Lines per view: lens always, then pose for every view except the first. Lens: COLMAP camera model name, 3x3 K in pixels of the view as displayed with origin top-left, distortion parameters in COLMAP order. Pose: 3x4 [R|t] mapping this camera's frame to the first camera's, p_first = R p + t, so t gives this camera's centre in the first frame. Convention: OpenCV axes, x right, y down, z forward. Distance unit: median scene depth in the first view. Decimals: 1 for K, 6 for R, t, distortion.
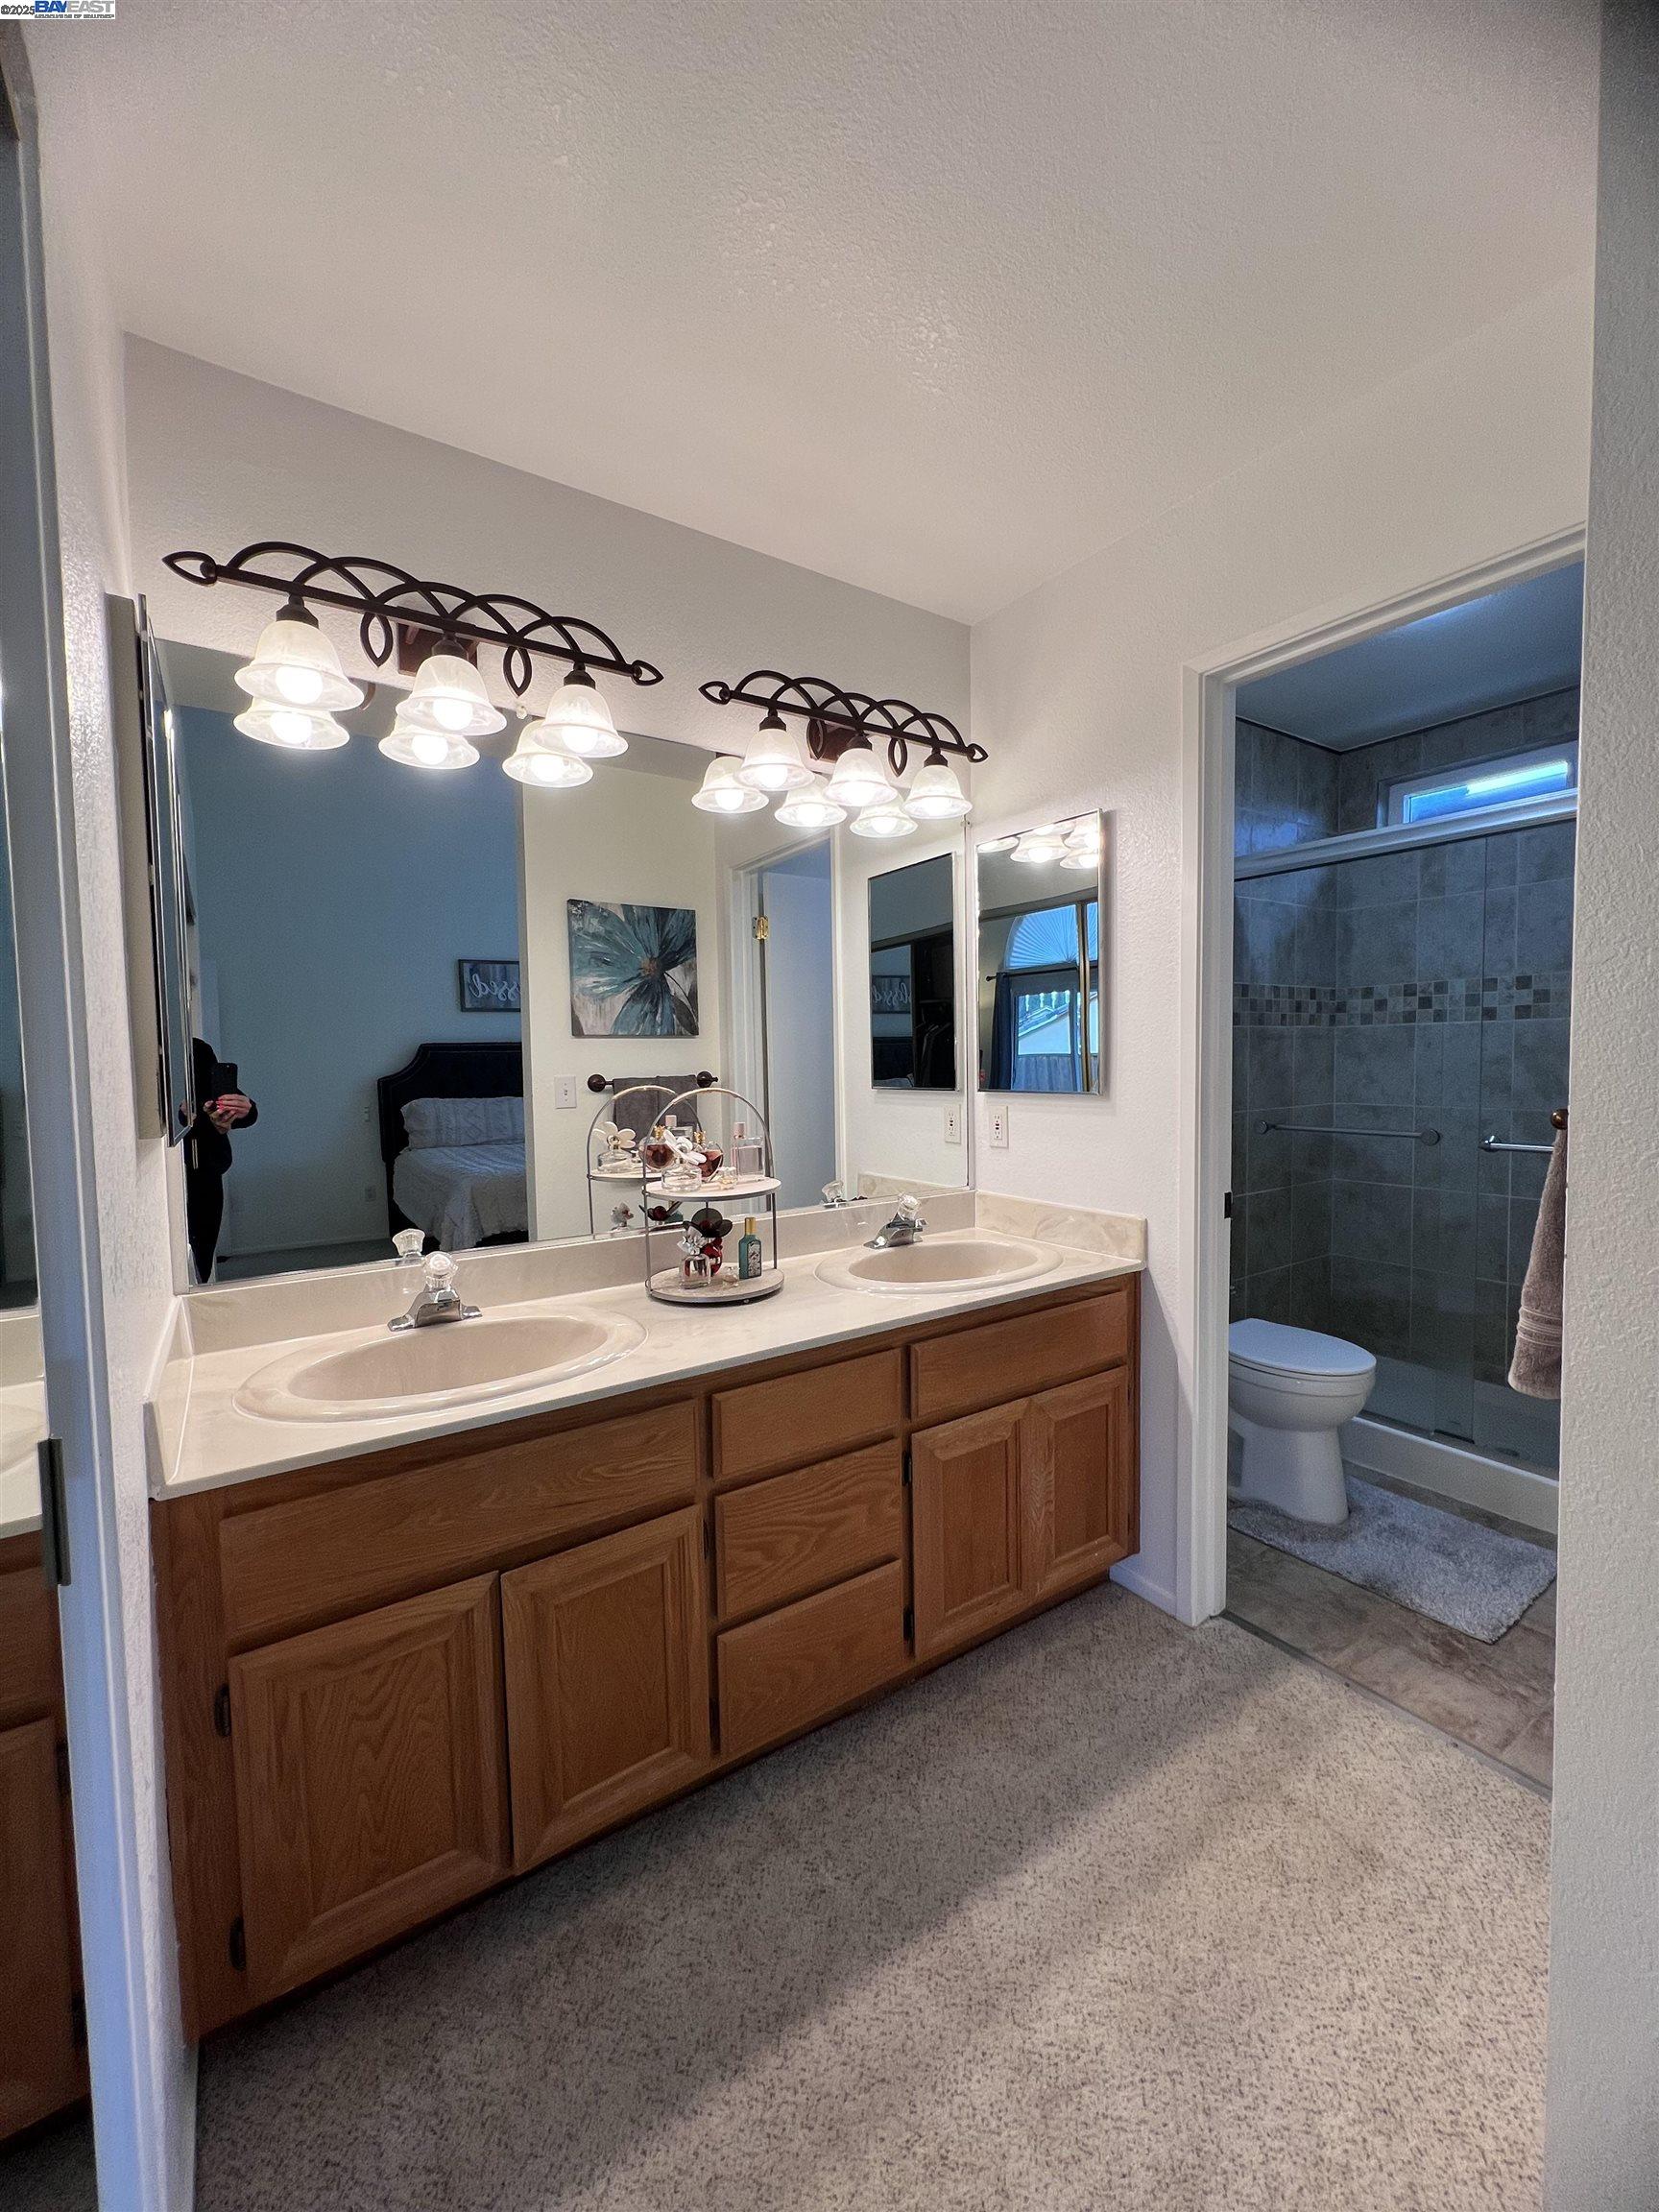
lens RADIAL K [[889.3, 0, 834.1], [0, 889.3, 1100.5], [0, 0, 1]] dist [0.000962, 0.000097]
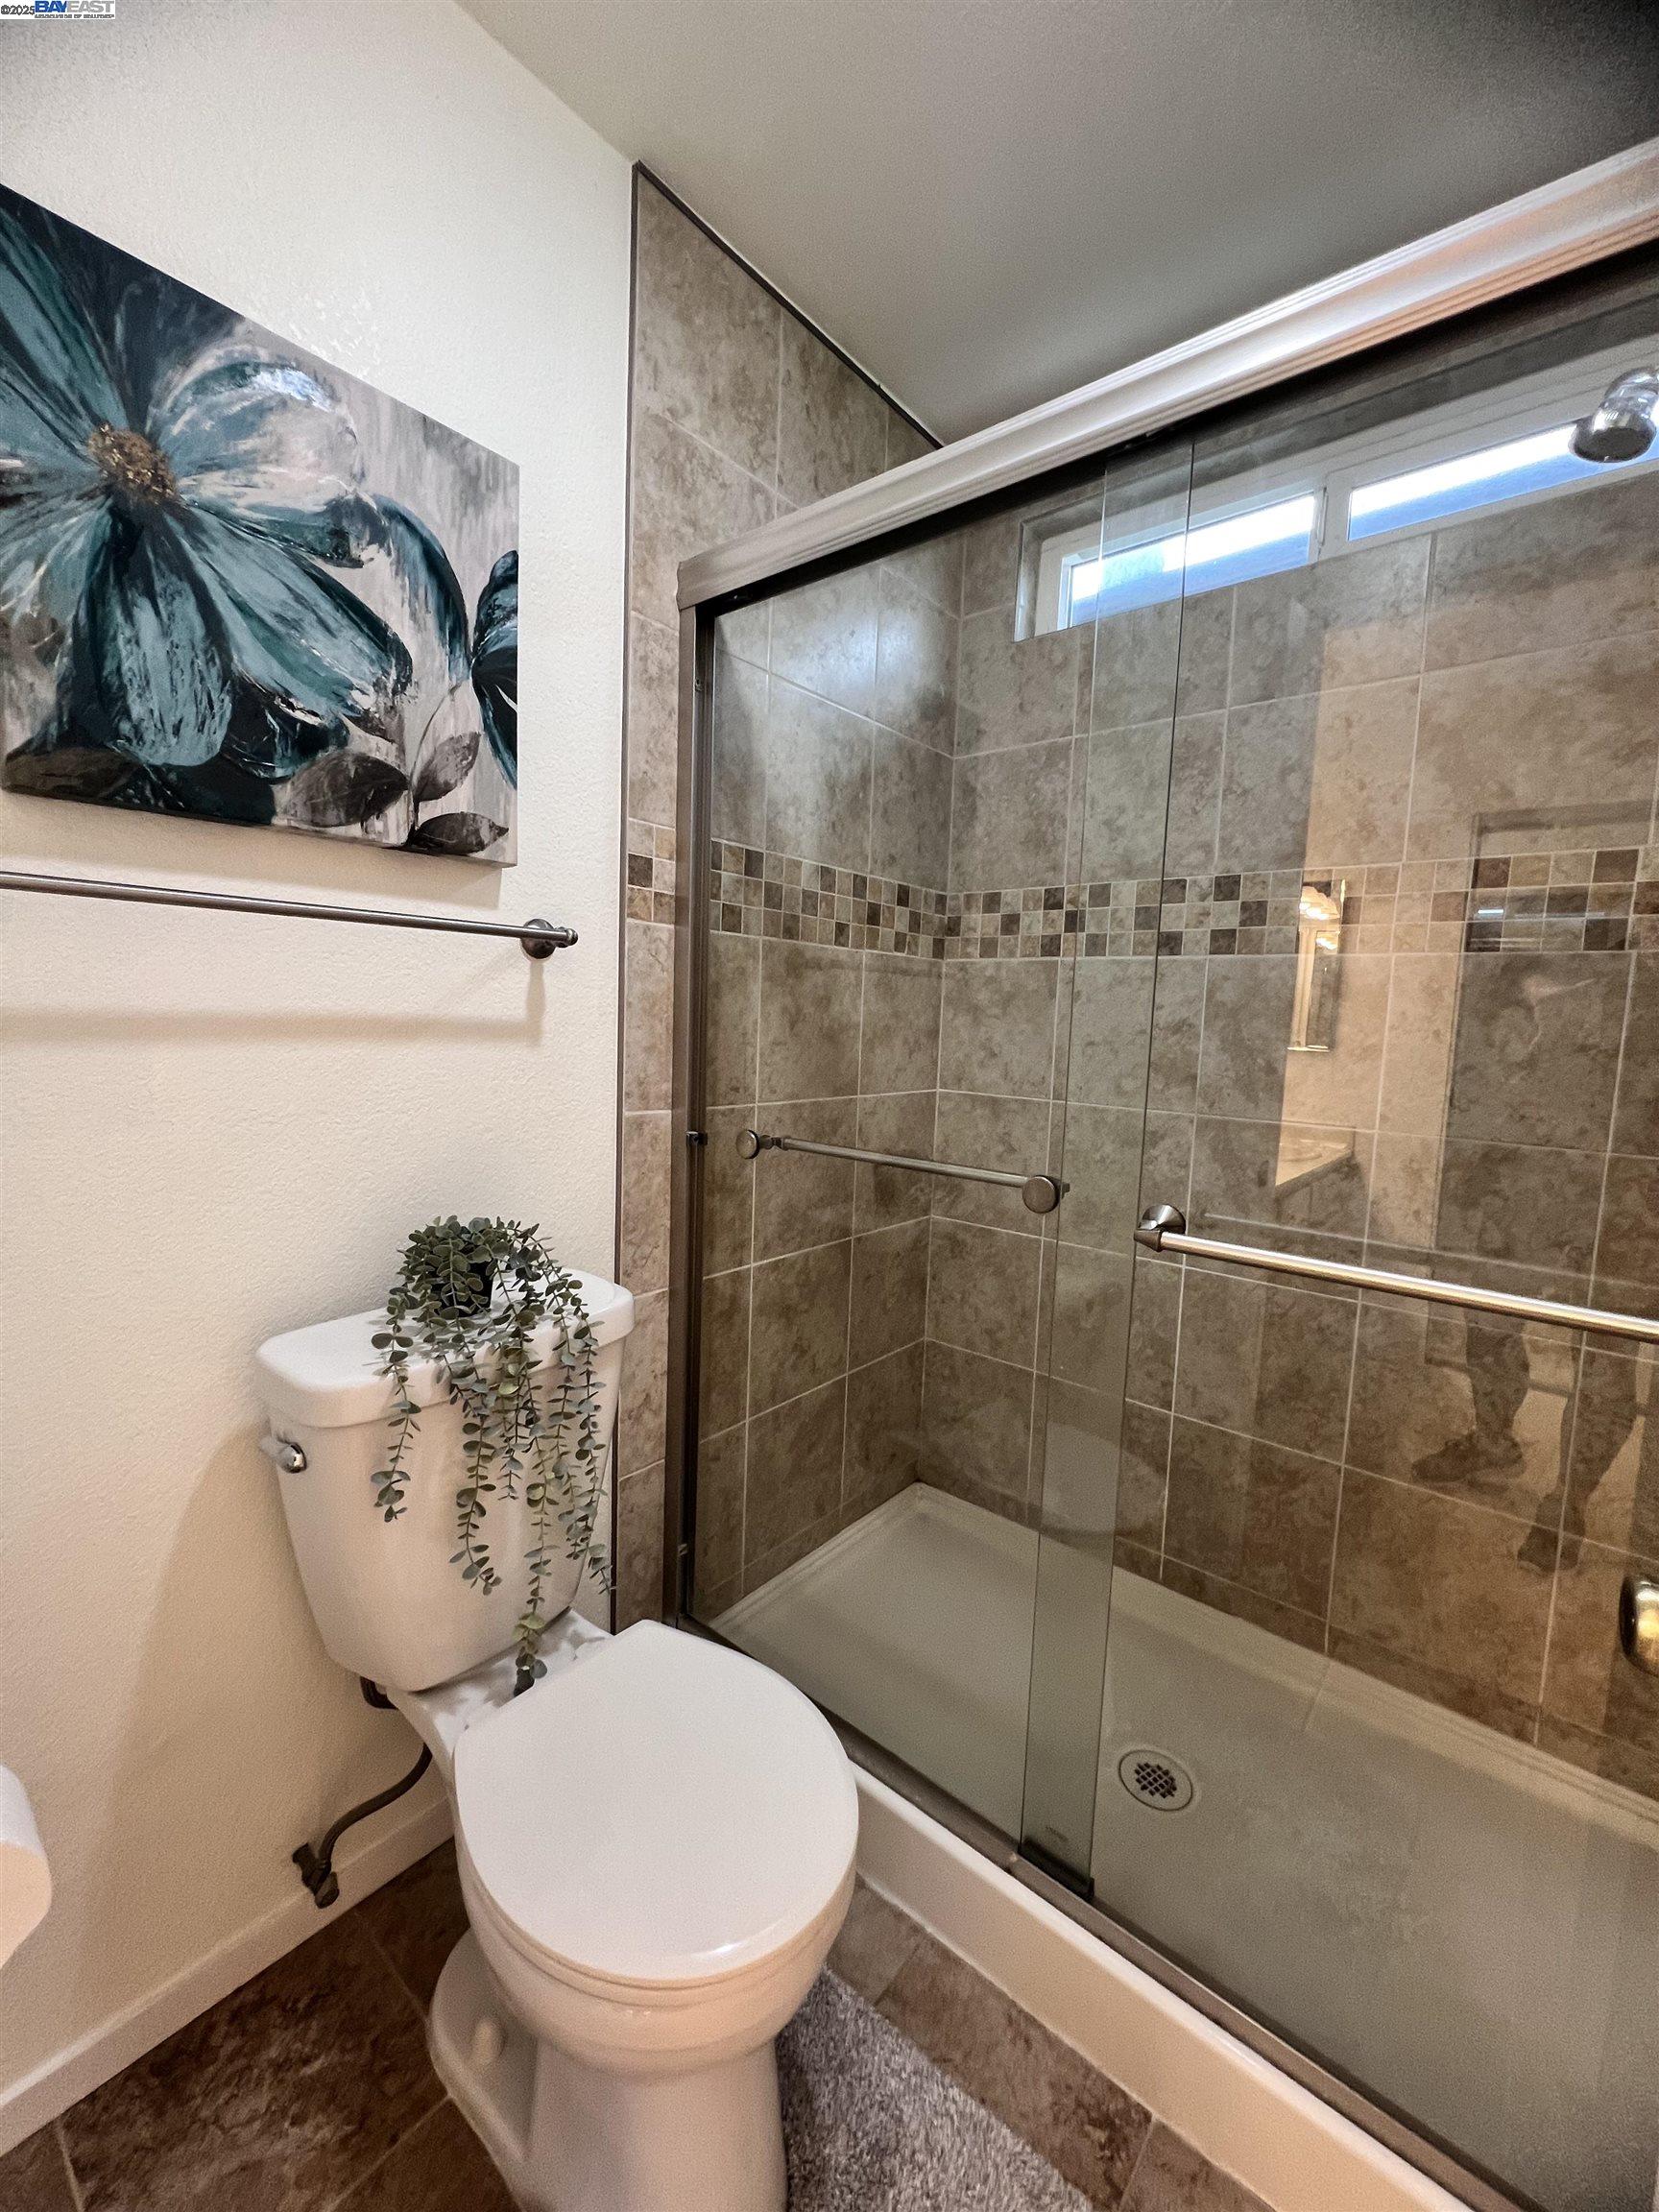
lens RADIAL K [[889.3, 0, 834.1], [0, 889.3, 1100.5], [0, 0, 1]] dist [0.000962, 0.000097]
pose [[0.959844, 0.023456, 0.279552, 0.354608], [-0.037355, 0.998311, 0.044492, -0.014637], [-0.278036, -0.053148, 0.959099, 0.483343]]
